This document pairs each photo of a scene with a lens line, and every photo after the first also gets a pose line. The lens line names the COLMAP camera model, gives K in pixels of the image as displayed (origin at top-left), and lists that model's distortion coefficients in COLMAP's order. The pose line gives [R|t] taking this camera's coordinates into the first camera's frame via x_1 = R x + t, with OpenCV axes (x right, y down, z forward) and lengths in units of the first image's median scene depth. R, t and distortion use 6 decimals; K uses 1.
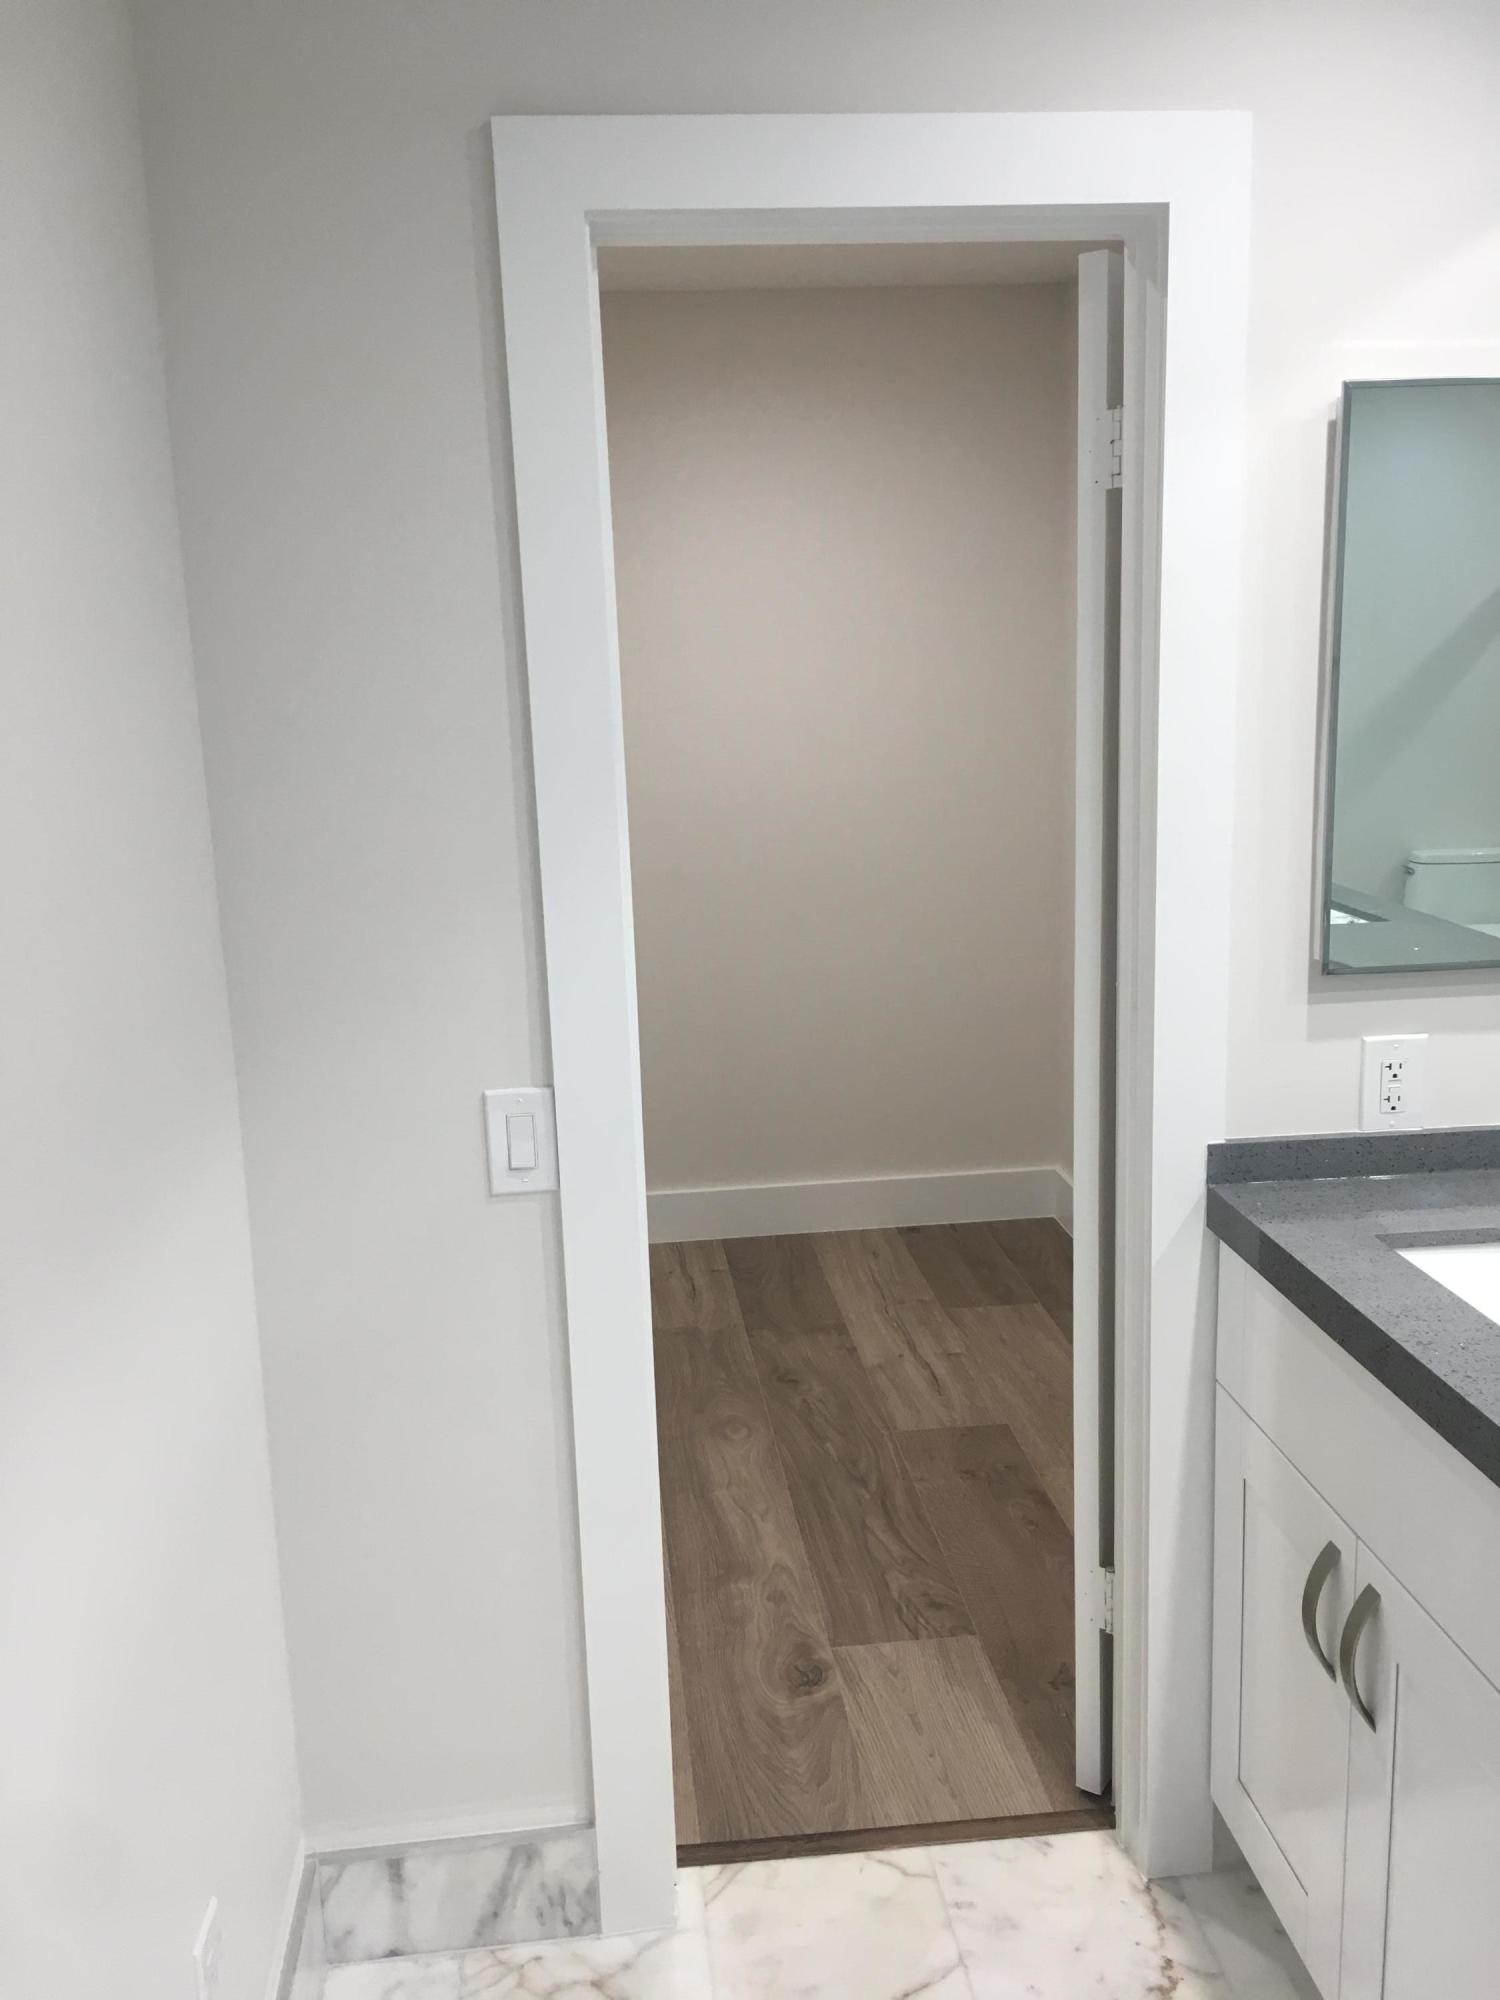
lens RADIAL K [[1721.6, 0, 747.2], [0, 1721.6, 995.4], [0, 0, 1]] dist [0.069926, -0.087499]
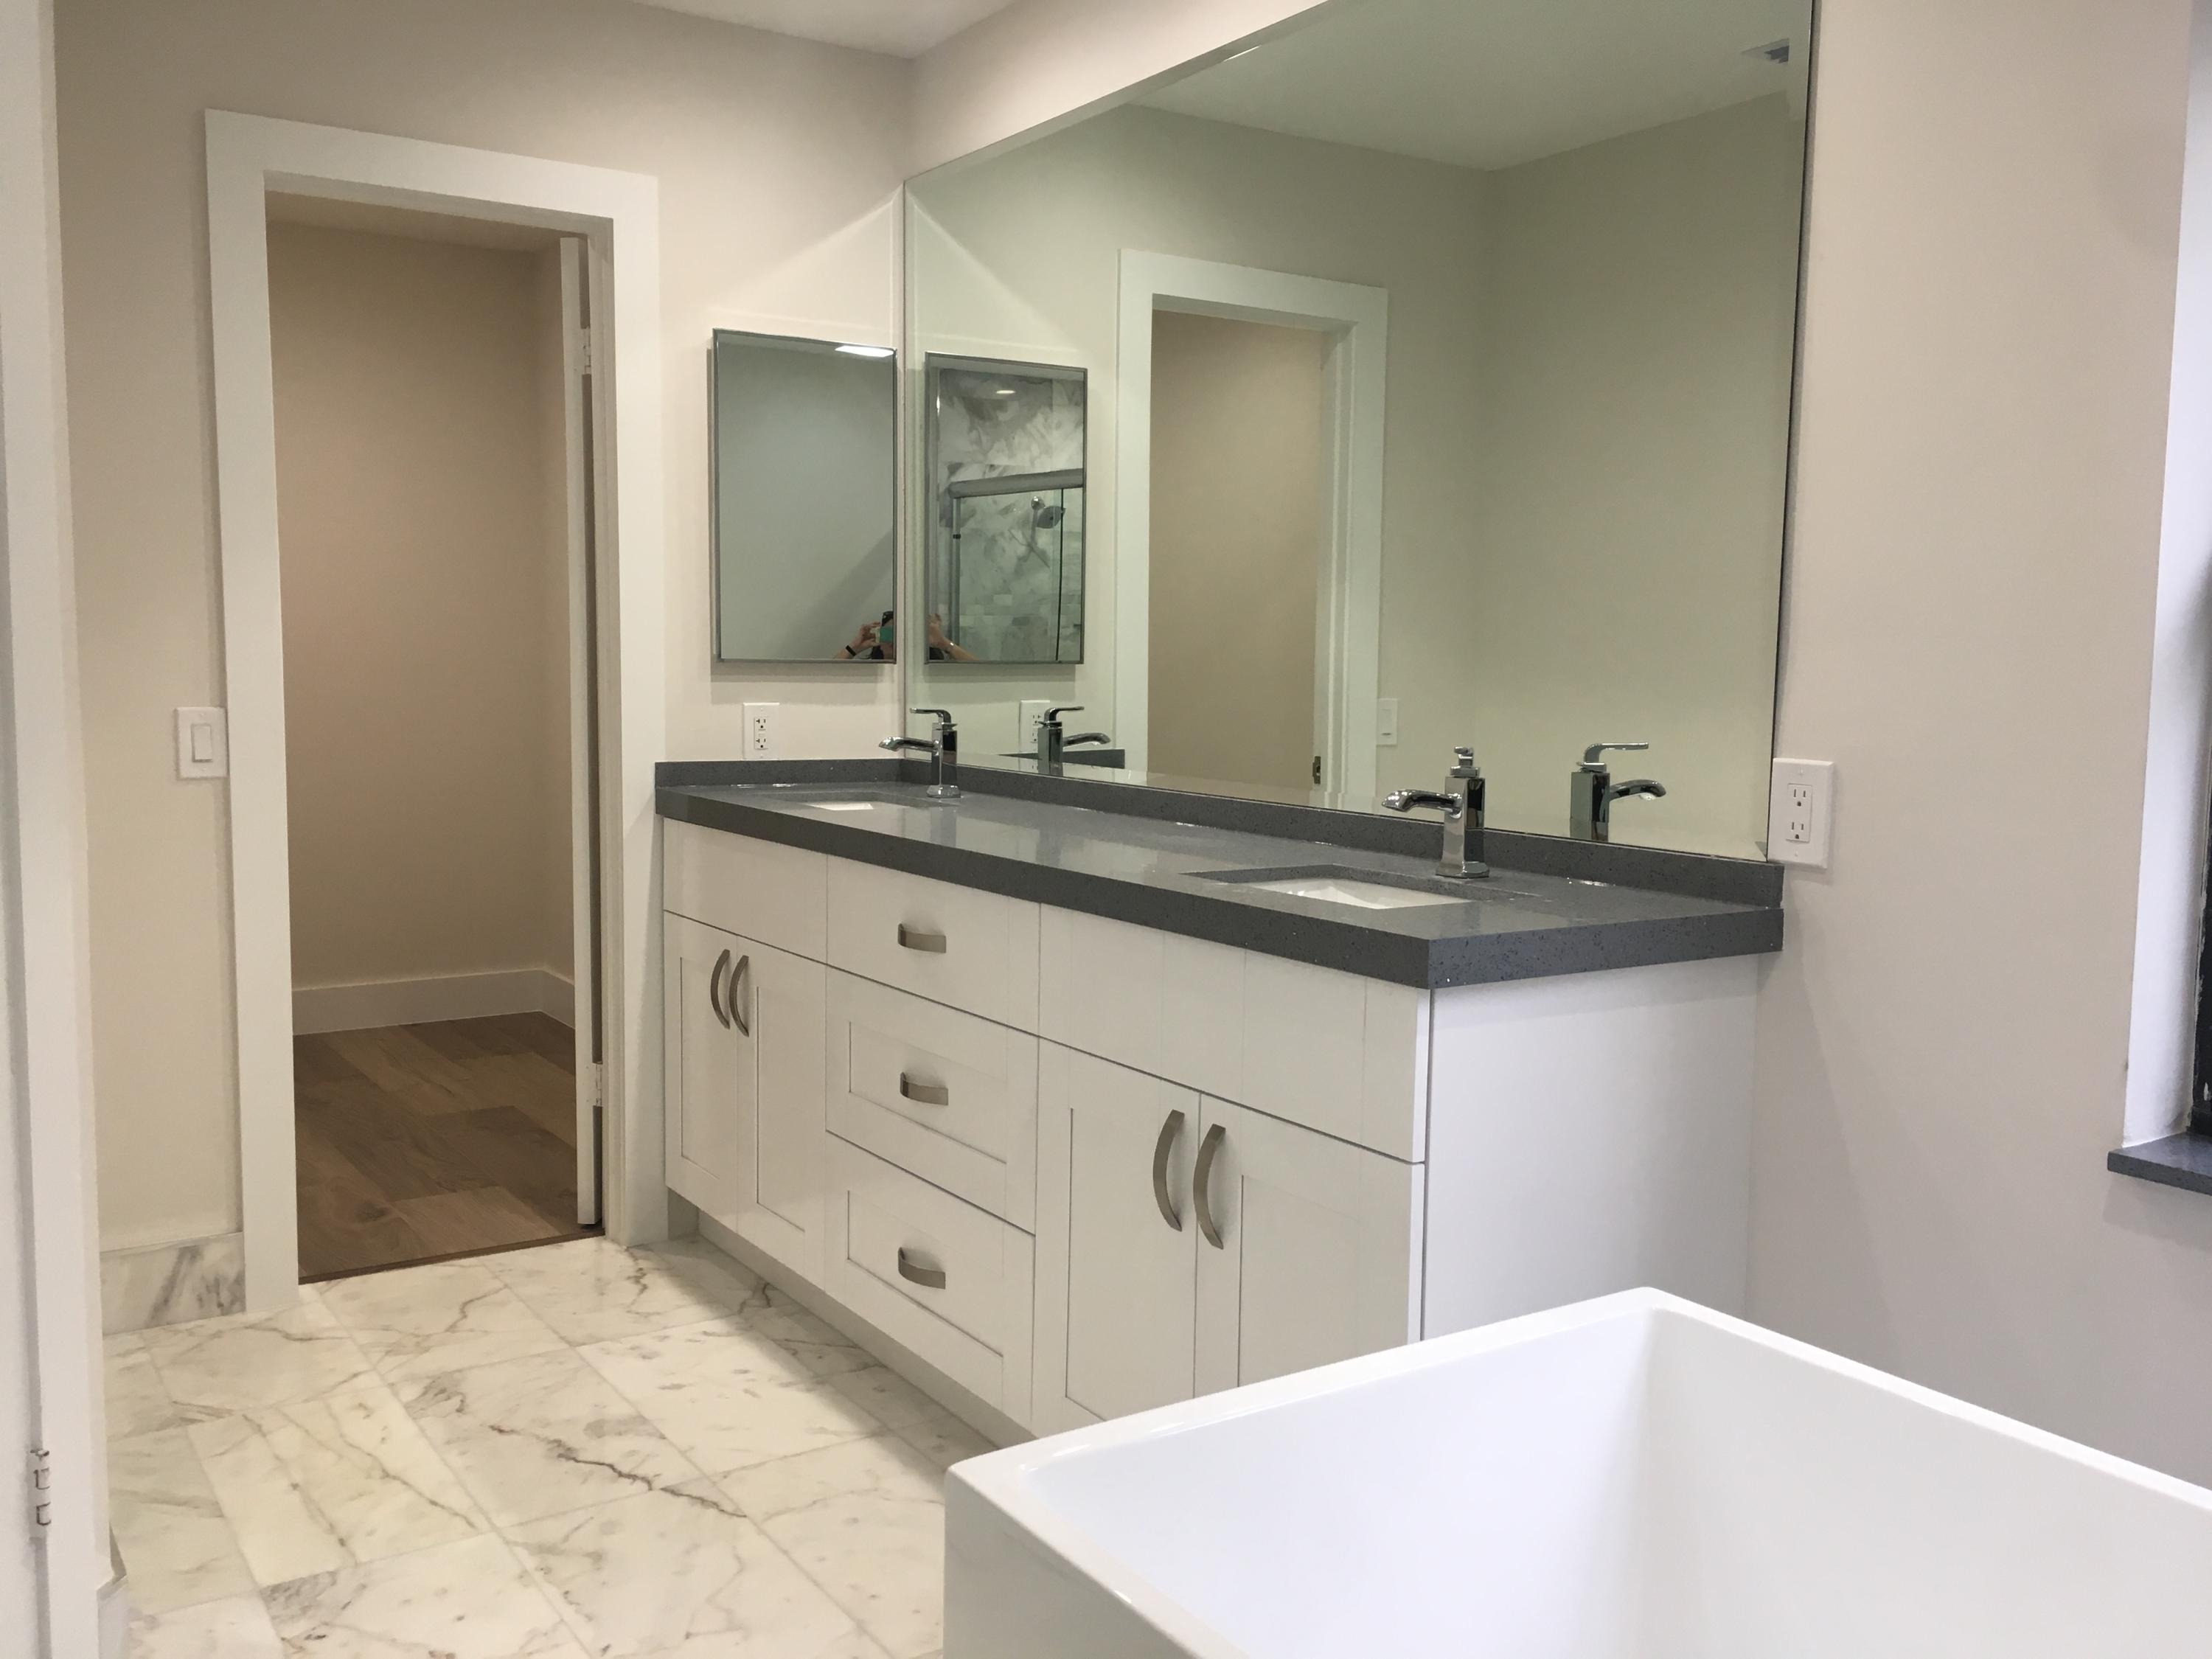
lens RADIAL K [[1904.1, 0, 1106.9], [0, 1904.1, 826.1], [0, 0, 1]] dist [0.069926, -0.087499]
pose [[0.886631, 0.000802, 0.462476, -0.191977], [0.051082, 0.993710, -0.099656, 0.338041], [-0.459647, 0.111982, 0.881013, -0.786274]]
